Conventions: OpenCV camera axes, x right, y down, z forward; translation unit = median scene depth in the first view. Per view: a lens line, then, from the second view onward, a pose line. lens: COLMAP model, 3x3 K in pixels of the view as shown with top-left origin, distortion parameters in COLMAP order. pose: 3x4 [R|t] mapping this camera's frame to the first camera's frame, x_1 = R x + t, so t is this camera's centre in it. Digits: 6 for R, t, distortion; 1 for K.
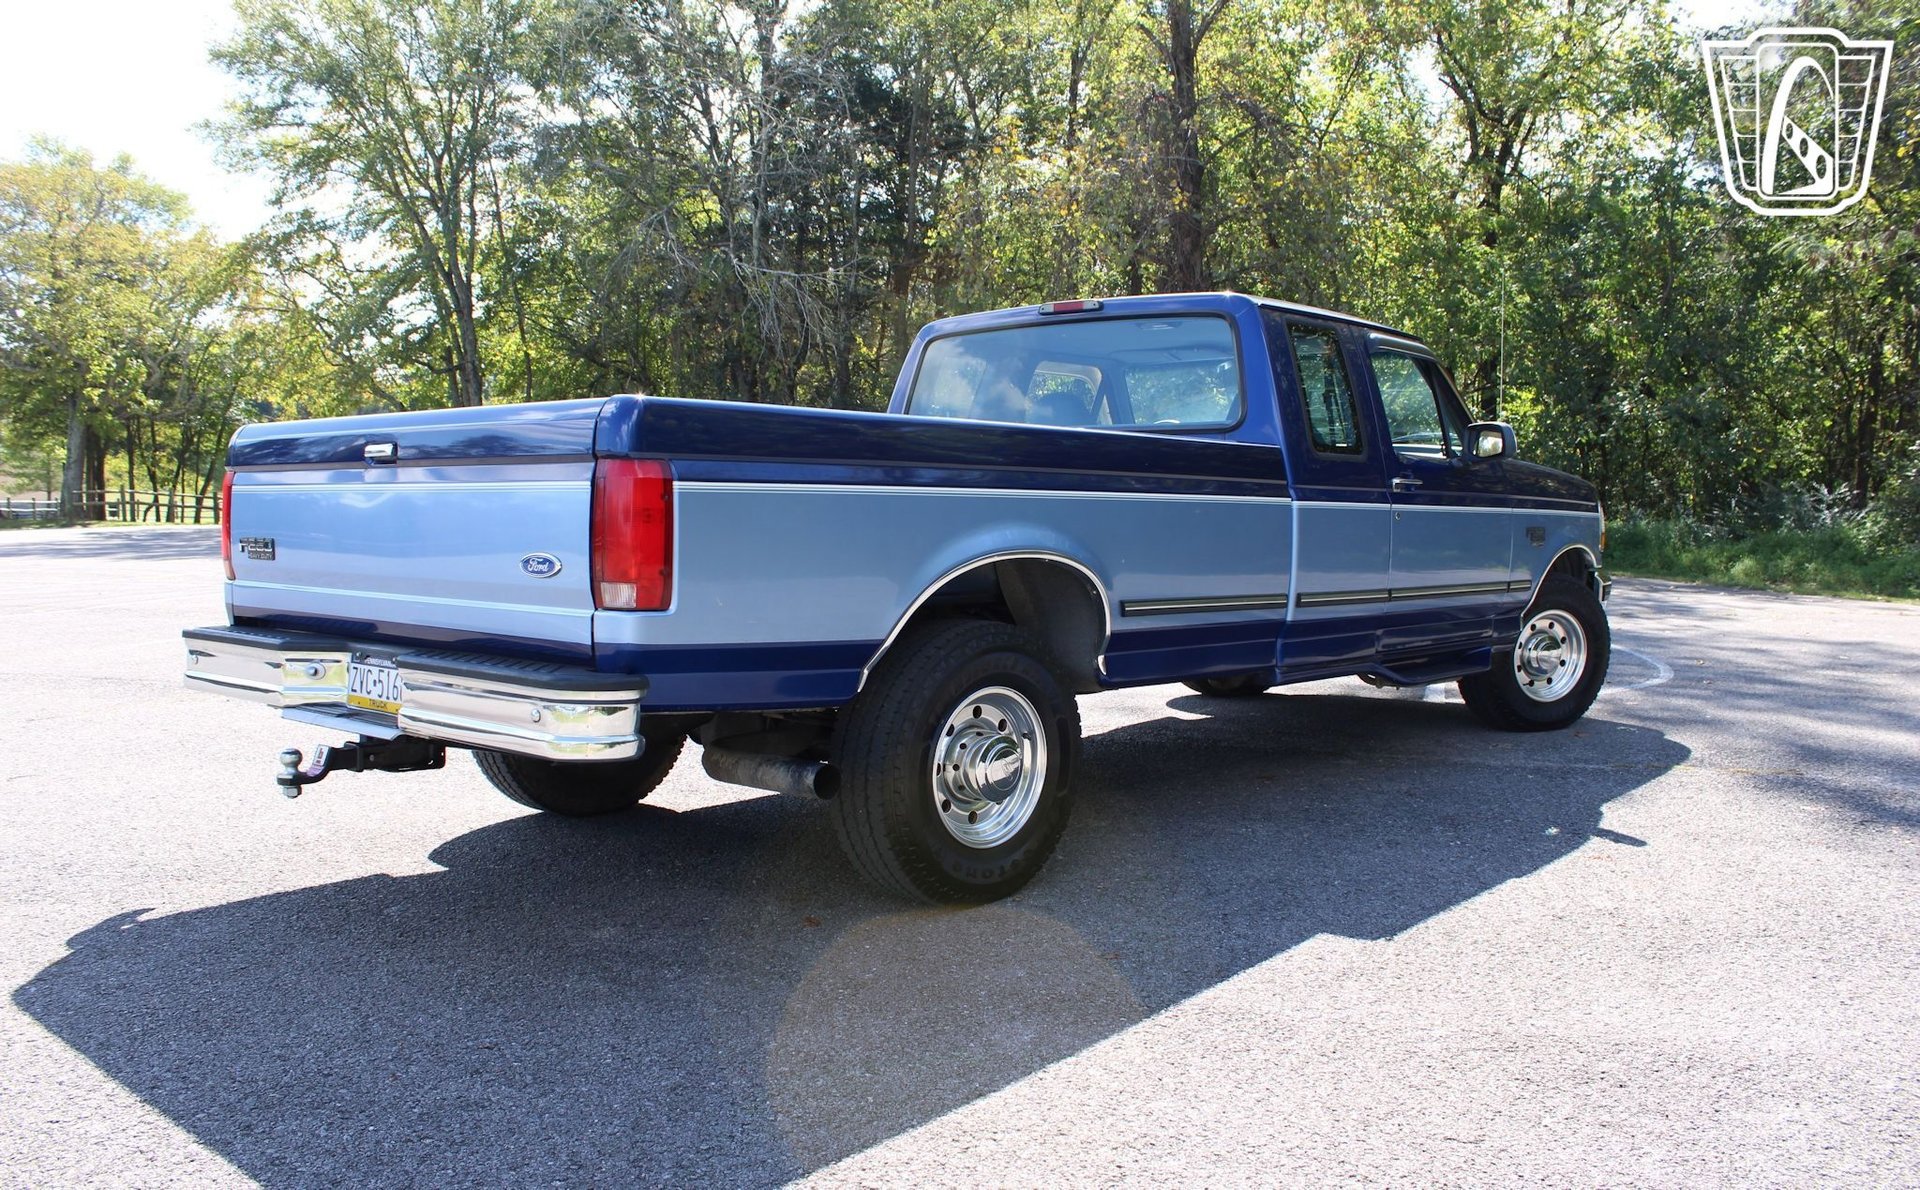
lens RADIAL K [[1588.7, 0, 951.2], [0, 1588.7, 602.3], [0, 0, 1]] dist [-0.150305, 0.122585]
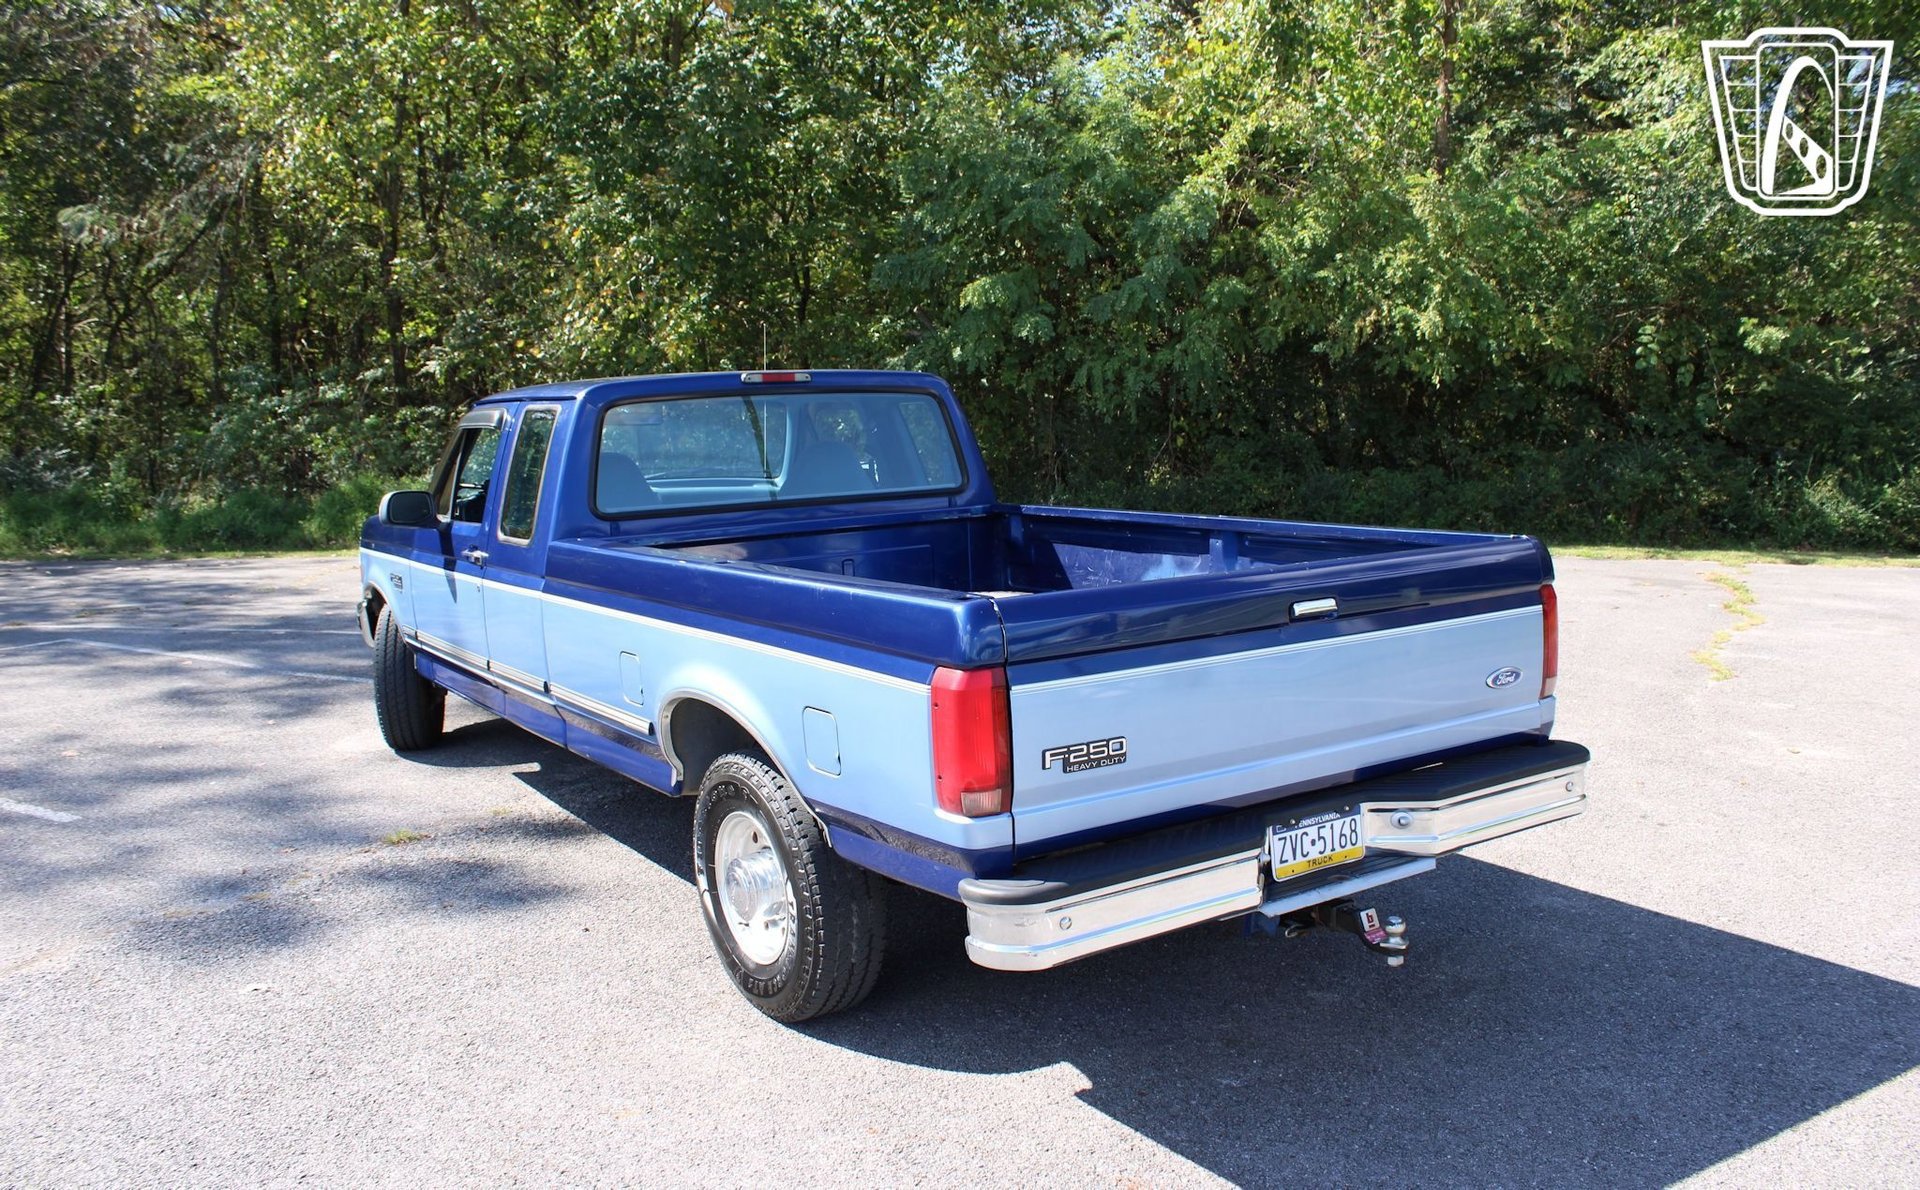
lens RADIAL K [[1588.7, 0, 975.1], [0, 1588.7, 588.1], [0, 0, 1]] dist [-0.150305, 0.122585]
pose [[0.279223, -0.138024, 0.950255, -0.985587], [0.094003, 0.988791, 0.116000, -0.176392], [-0.955614, 0.056937, 0.289068, 0.665180]]
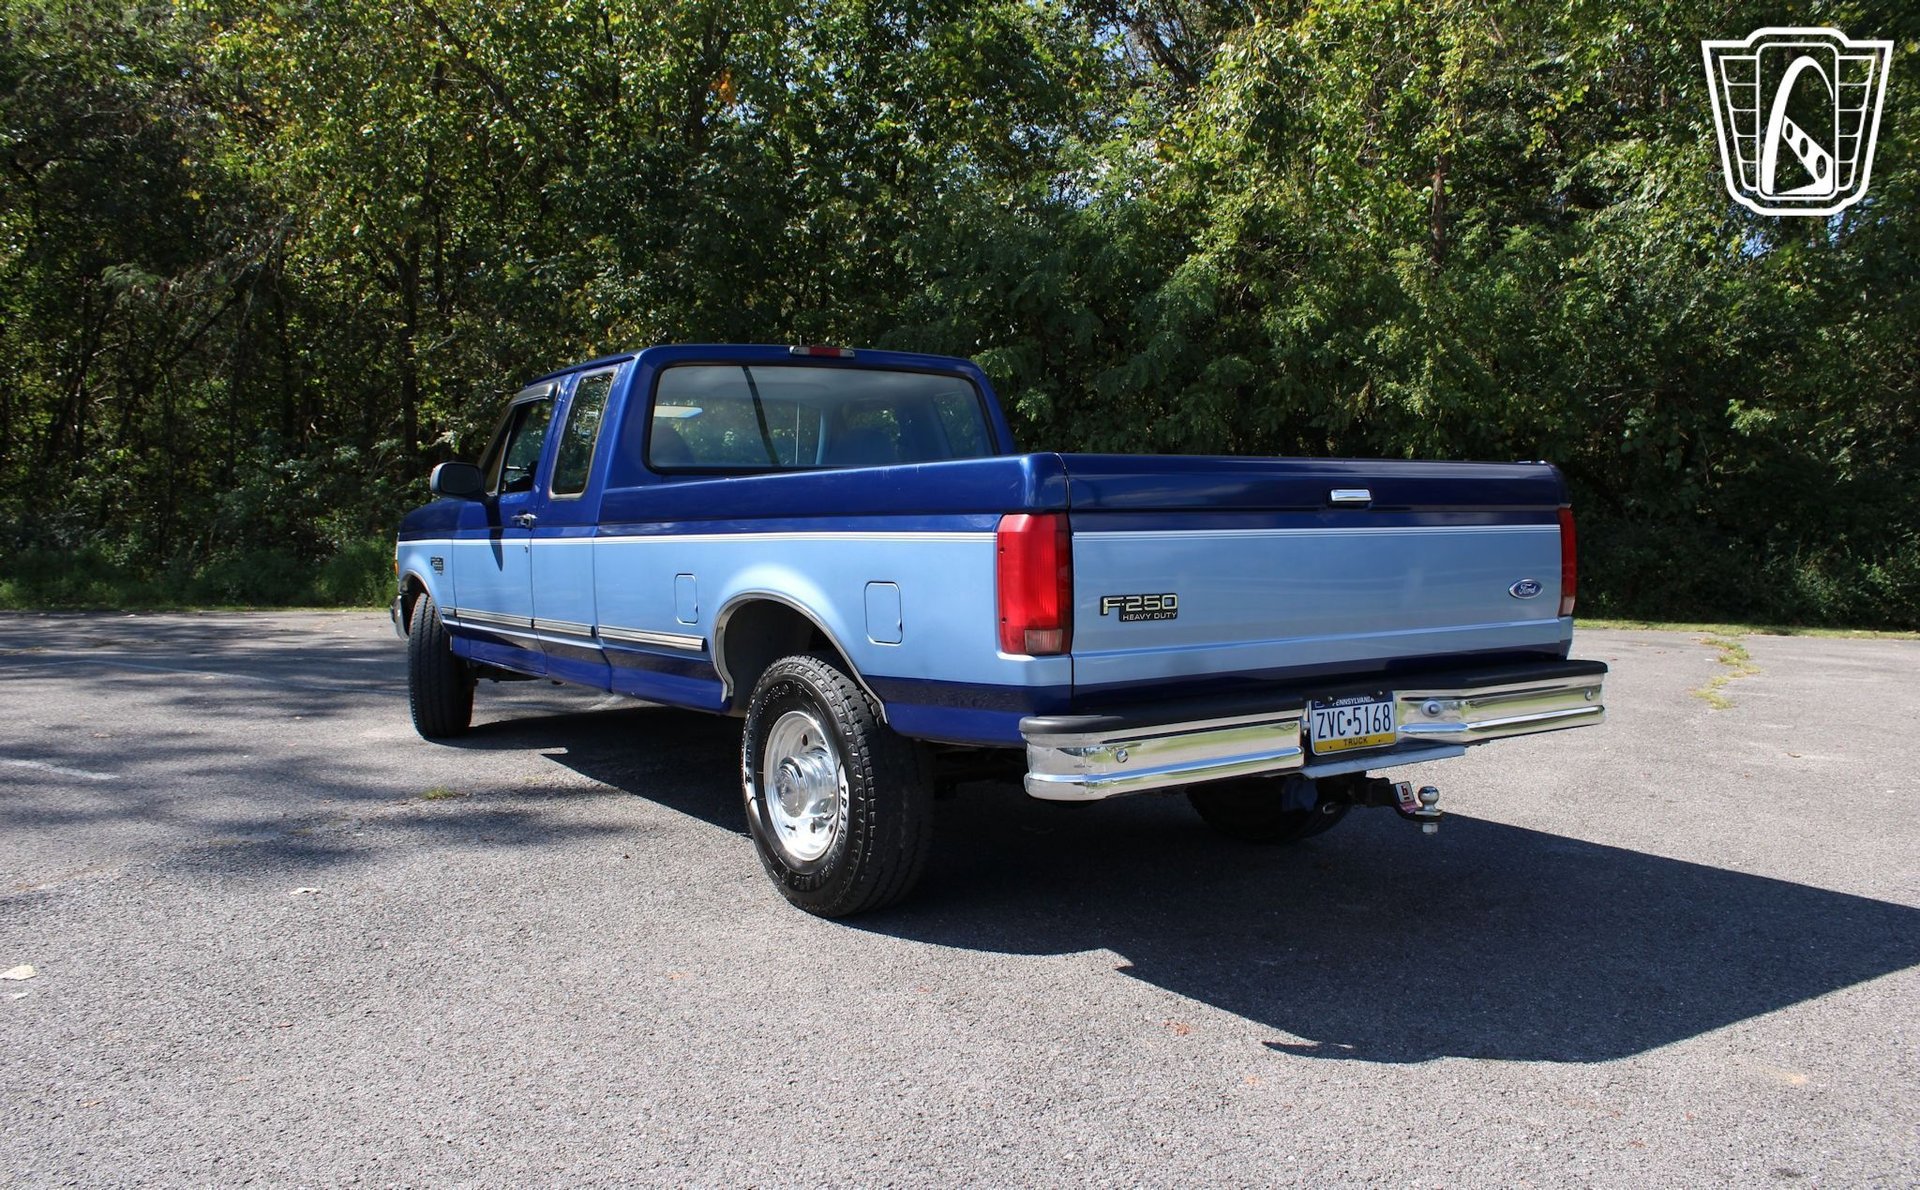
lens RADIAL K [[1588.7, 0, 968.4], [0, 1588.7, 579.6], [0, 0, 1]] dist [-0.150305, 0.122585]
pose [[0.277377, -0.049329, 0.959494, -1.046397], [0.072479, 0.996910, 0.030300, -0.066959], [-0.958024, 0.061139, 0.280095, 0.691421]]
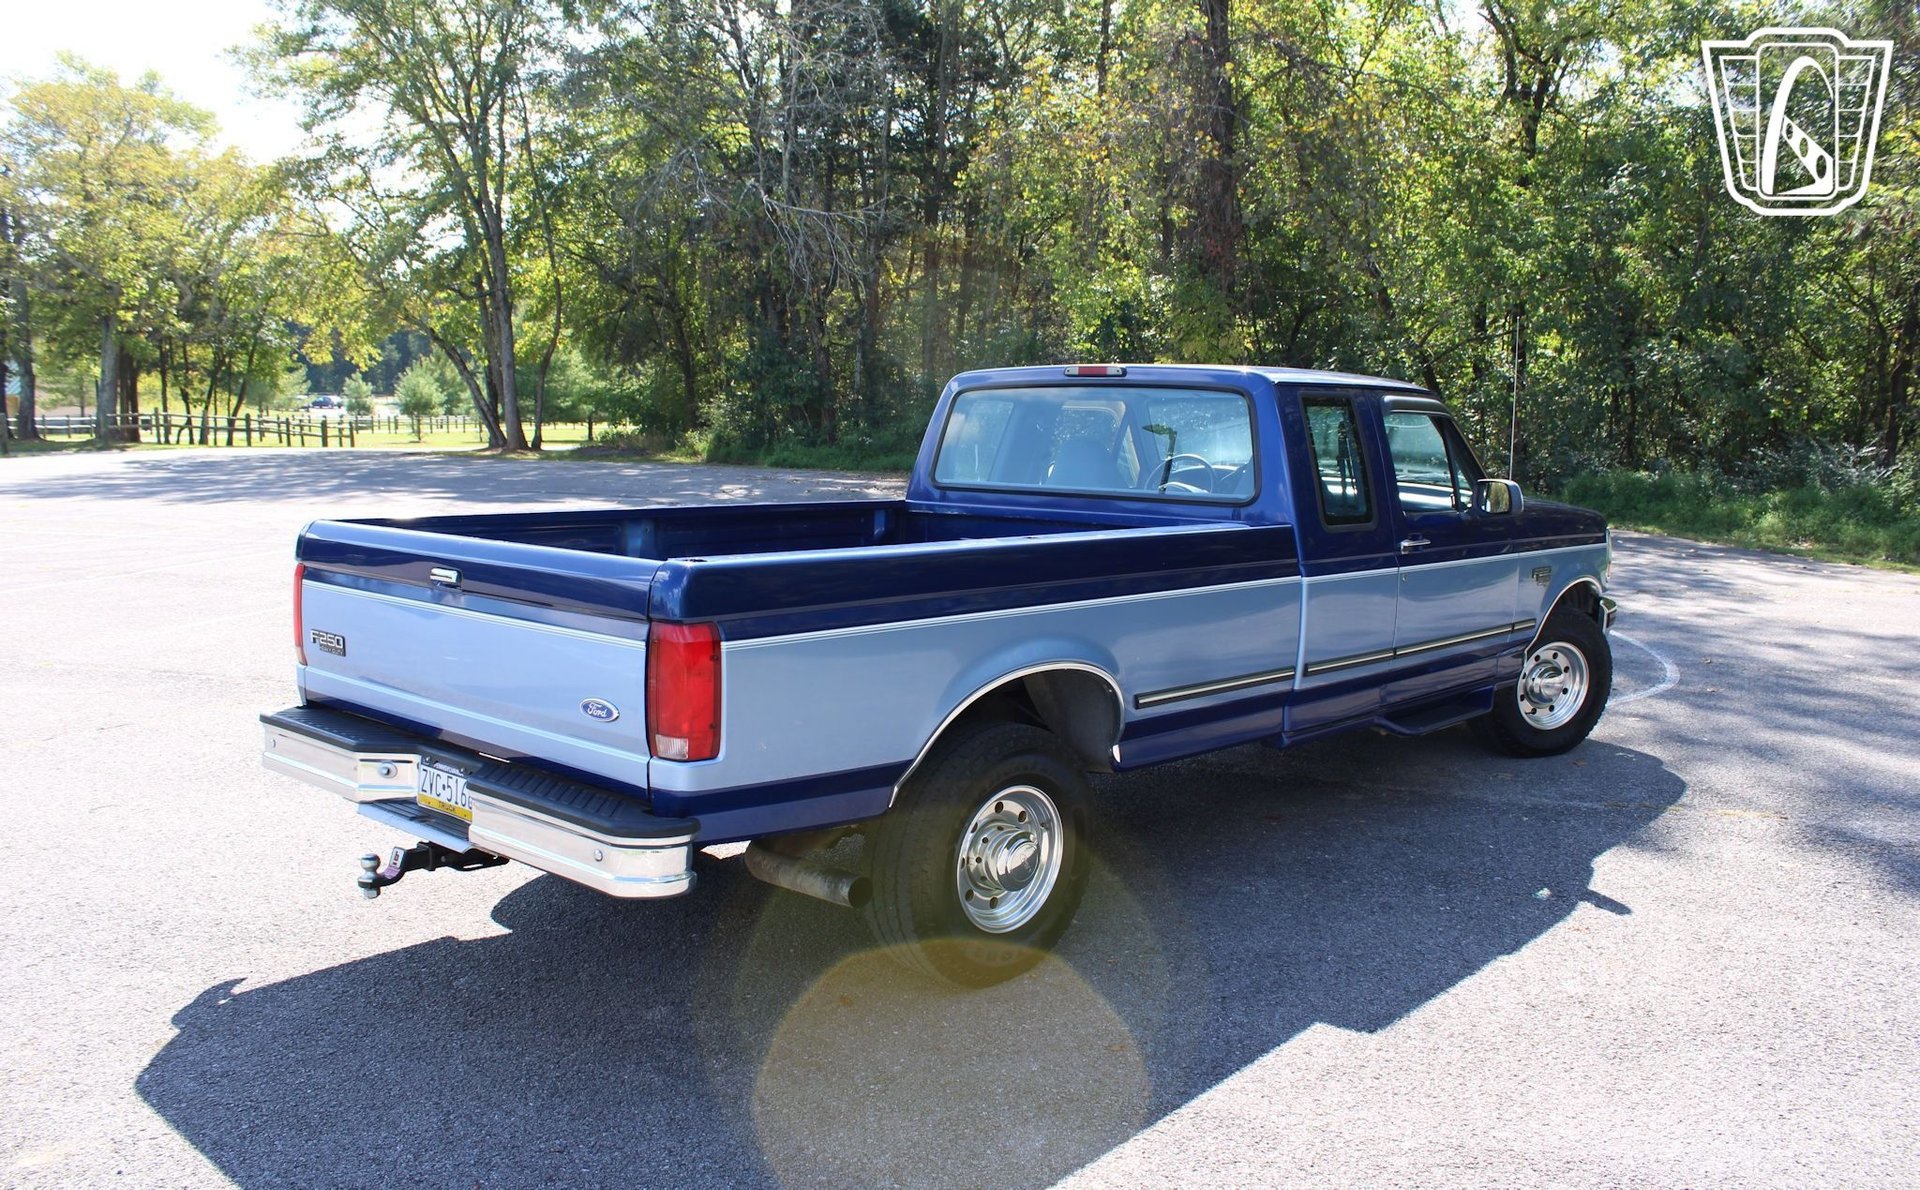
lens RADIAL K [[1588.7, 0, 949.9], [0, 1588.7, 608.5], [0, 0, 1]] dist [-0.150305, 0.122585]
pose [[0.999797, 0.010017, -0.017481, 0.000550], [-0.008920, 0.998053, 0.061732, -0.104807], [0.018065, -0.061563, 0.997940, -0.054264]]
